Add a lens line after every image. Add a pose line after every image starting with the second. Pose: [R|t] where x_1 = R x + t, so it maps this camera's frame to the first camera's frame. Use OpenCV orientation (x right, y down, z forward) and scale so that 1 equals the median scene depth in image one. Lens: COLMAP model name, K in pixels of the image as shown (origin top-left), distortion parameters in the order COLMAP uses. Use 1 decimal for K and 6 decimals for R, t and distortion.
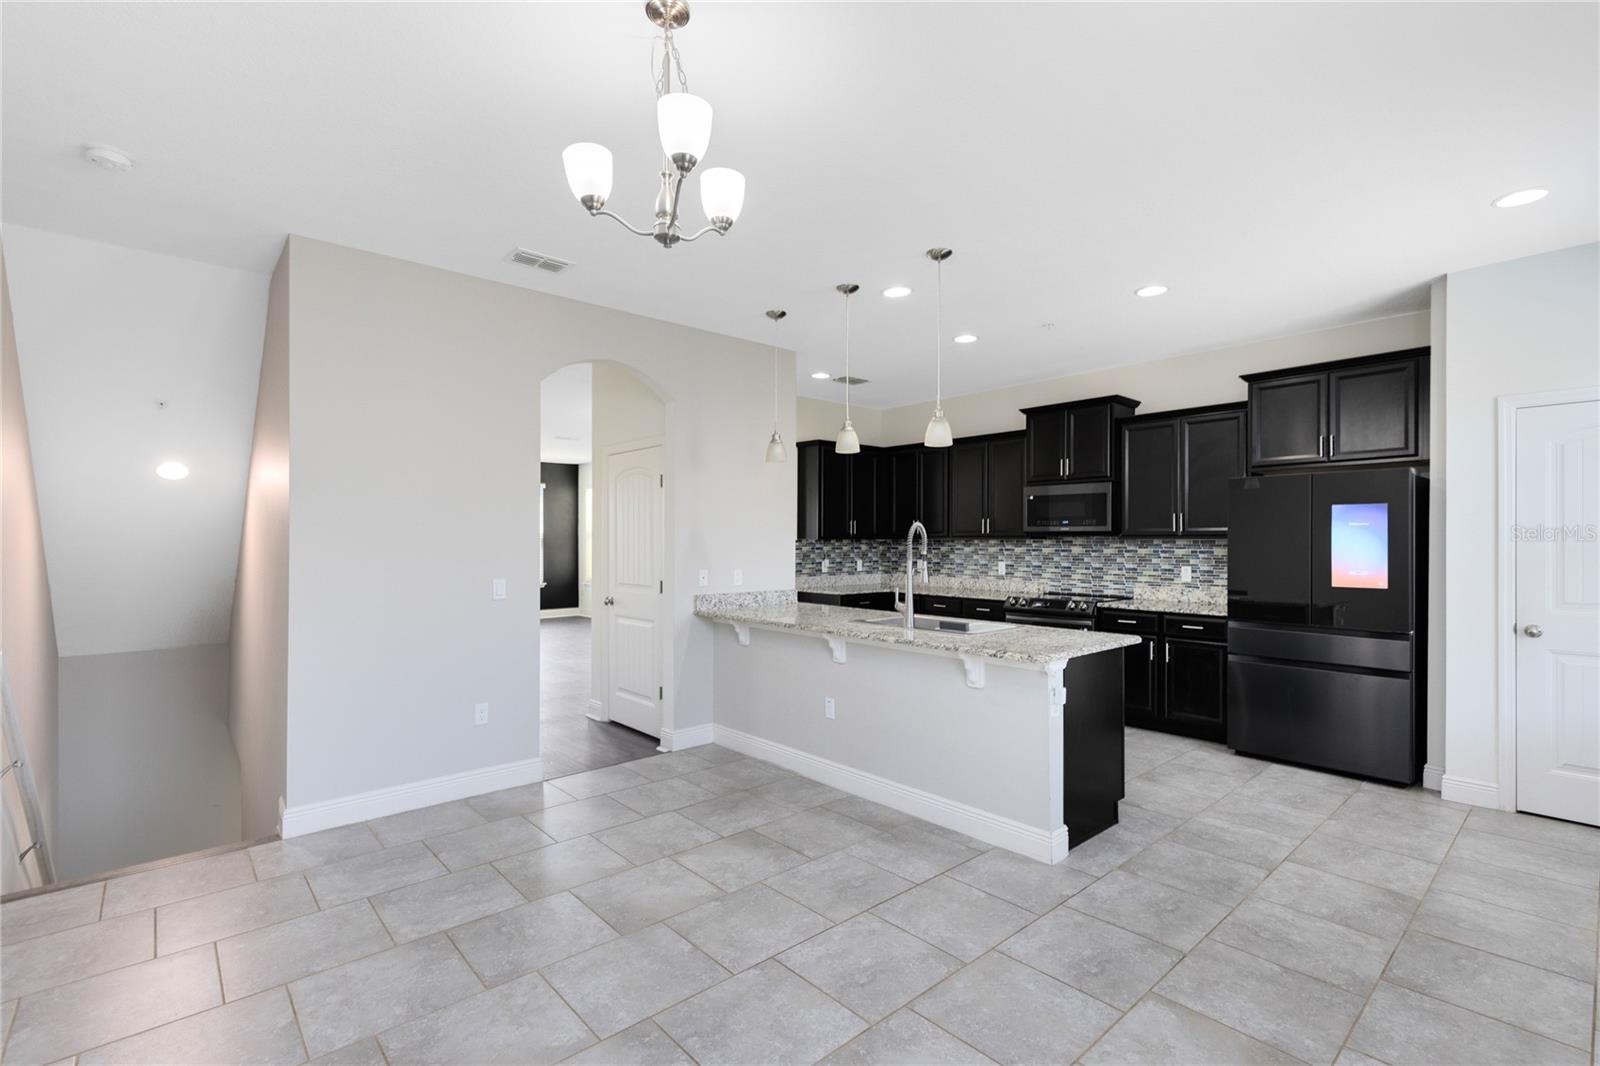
lens RADIAL K [[723.8, 0, 805.0], [0, 723.8, 544.2], [0, 0, 1]] dist [0.011253, -0.002865]
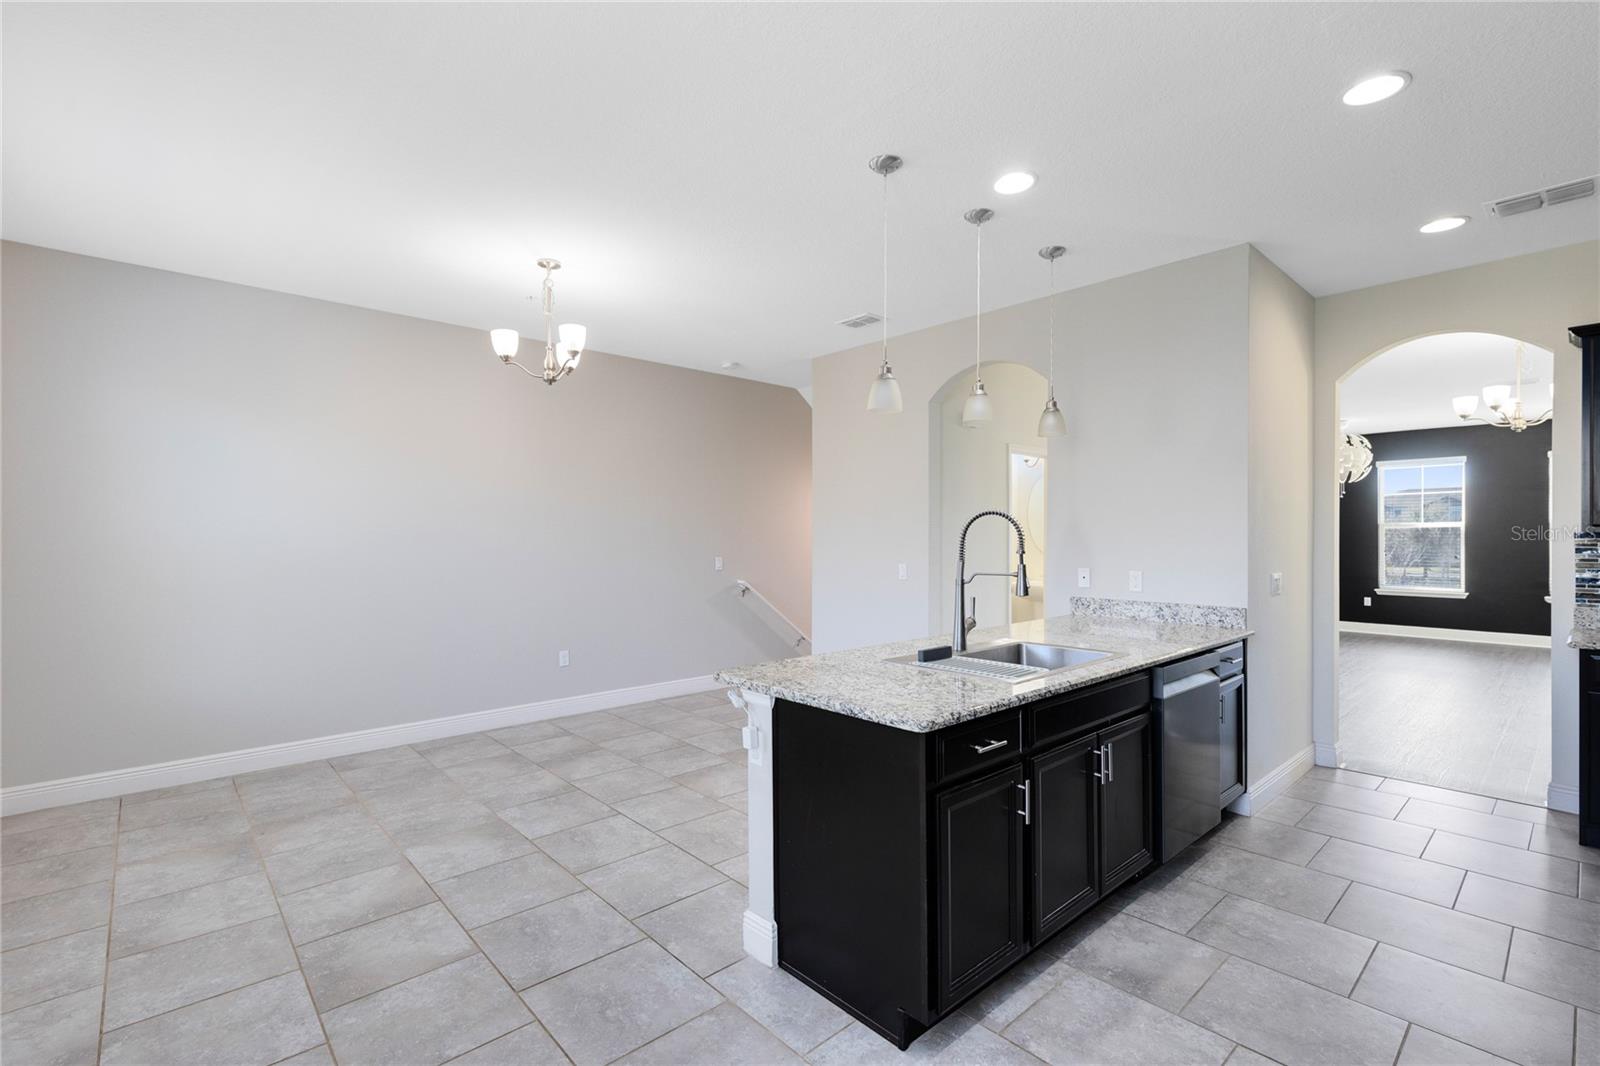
lens RADIAL K [[723.8, 0, 808.3], [0, 723.8, 535.8], [0, 0, 1]] dist [0.011253, -0.002865]
pose [[0.013559, 0.002284, -0.999905, 0.727665], [-0.004882, 0.999986, 0.002218, -0.002994], [0.999896, 0.004851, 0.013570, 0.685569]]
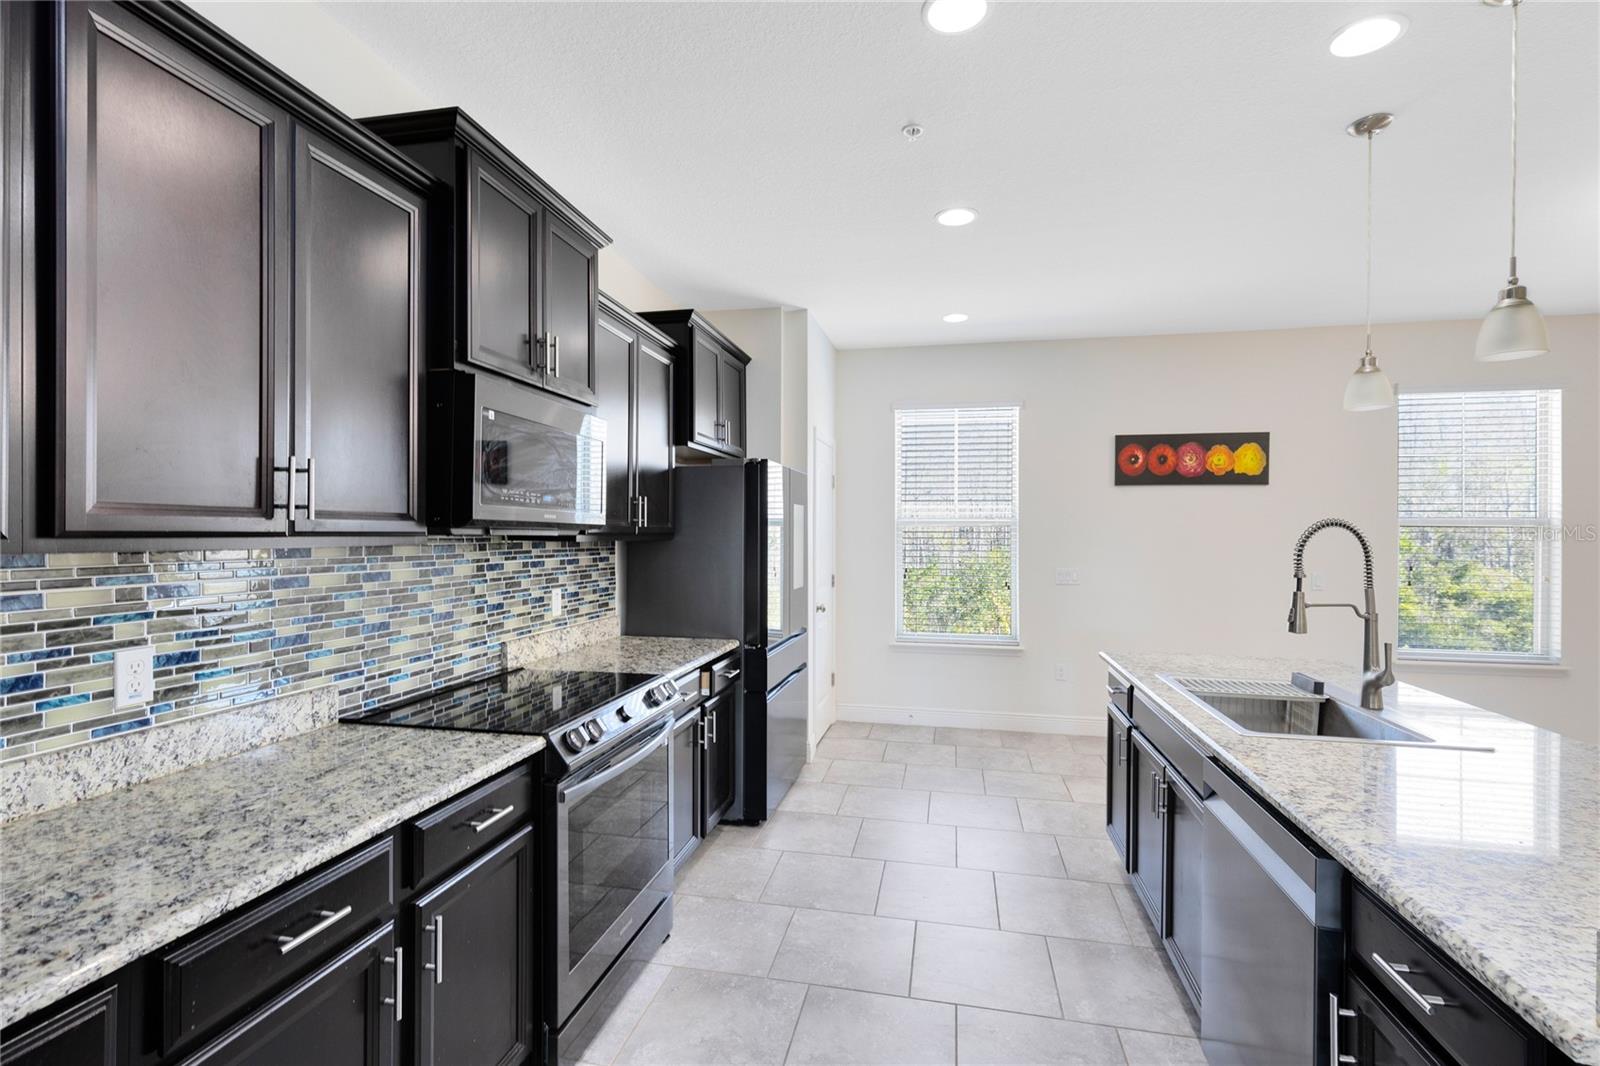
lens RADIAL K [[723.8, 0, 806.1], [0, 723.8, 534.5], [0, 0, 1]] dist [0.011253, -0.002865]
pose [[-0.593255, -0.005725, 0.804994, -0.038209], [-0.001108, 0.999980, 0.006295, -0.017218], [-0.805013, 0.002842, -0.593250, 1.378521]]
